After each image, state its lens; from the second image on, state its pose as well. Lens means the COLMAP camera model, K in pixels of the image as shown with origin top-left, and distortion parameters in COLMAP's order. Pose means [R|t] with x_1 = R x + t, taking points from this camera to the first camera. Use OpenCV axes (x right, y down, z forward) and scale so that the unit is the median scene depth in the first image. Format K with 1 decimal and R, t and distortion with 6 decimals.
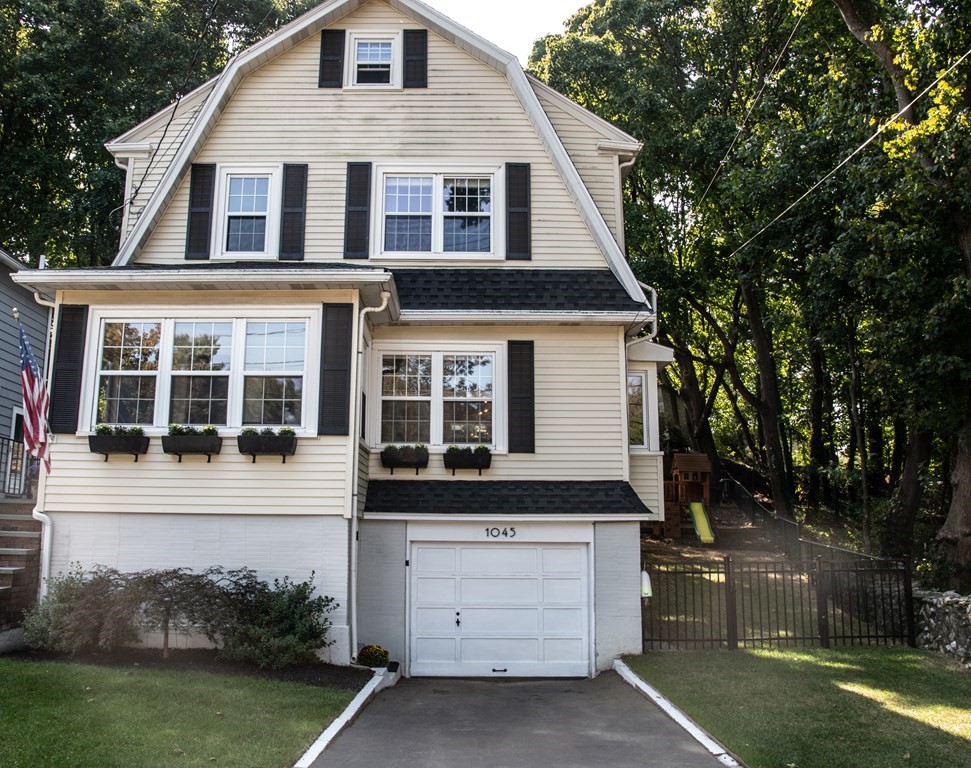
lens RADIAL K [[875.9, 0, 485.0], [0, 875.9, 368.9], [0, 0, 1]] dist [-0.052940, -0.003909]
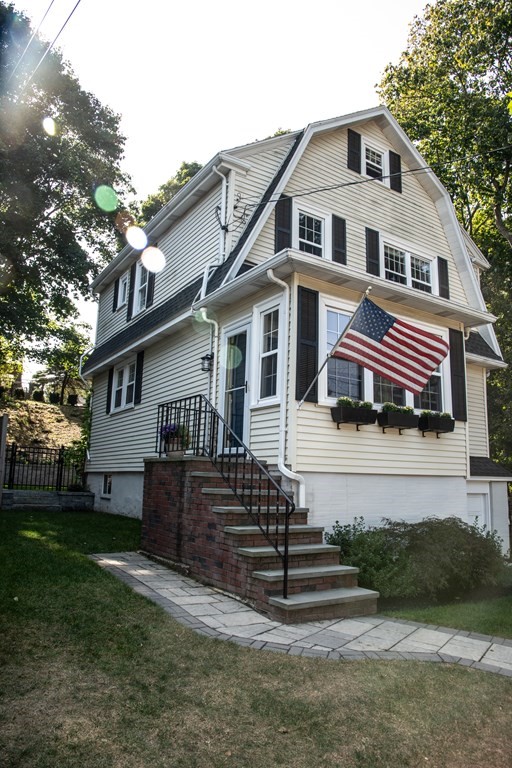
lens RADIAL K [[524.4, 0, 256.0], [0, 524.4, 384.0], [0, 0, 1]] dist [-0.105006, 0.066522]
pose [[0.830003, 0.116357, 0.545487, -0.776921], [-0.117964, 0.992495, -0.032216, 0.069667], [-0.545142, -0.037608, 0.837500, 0.401040]]
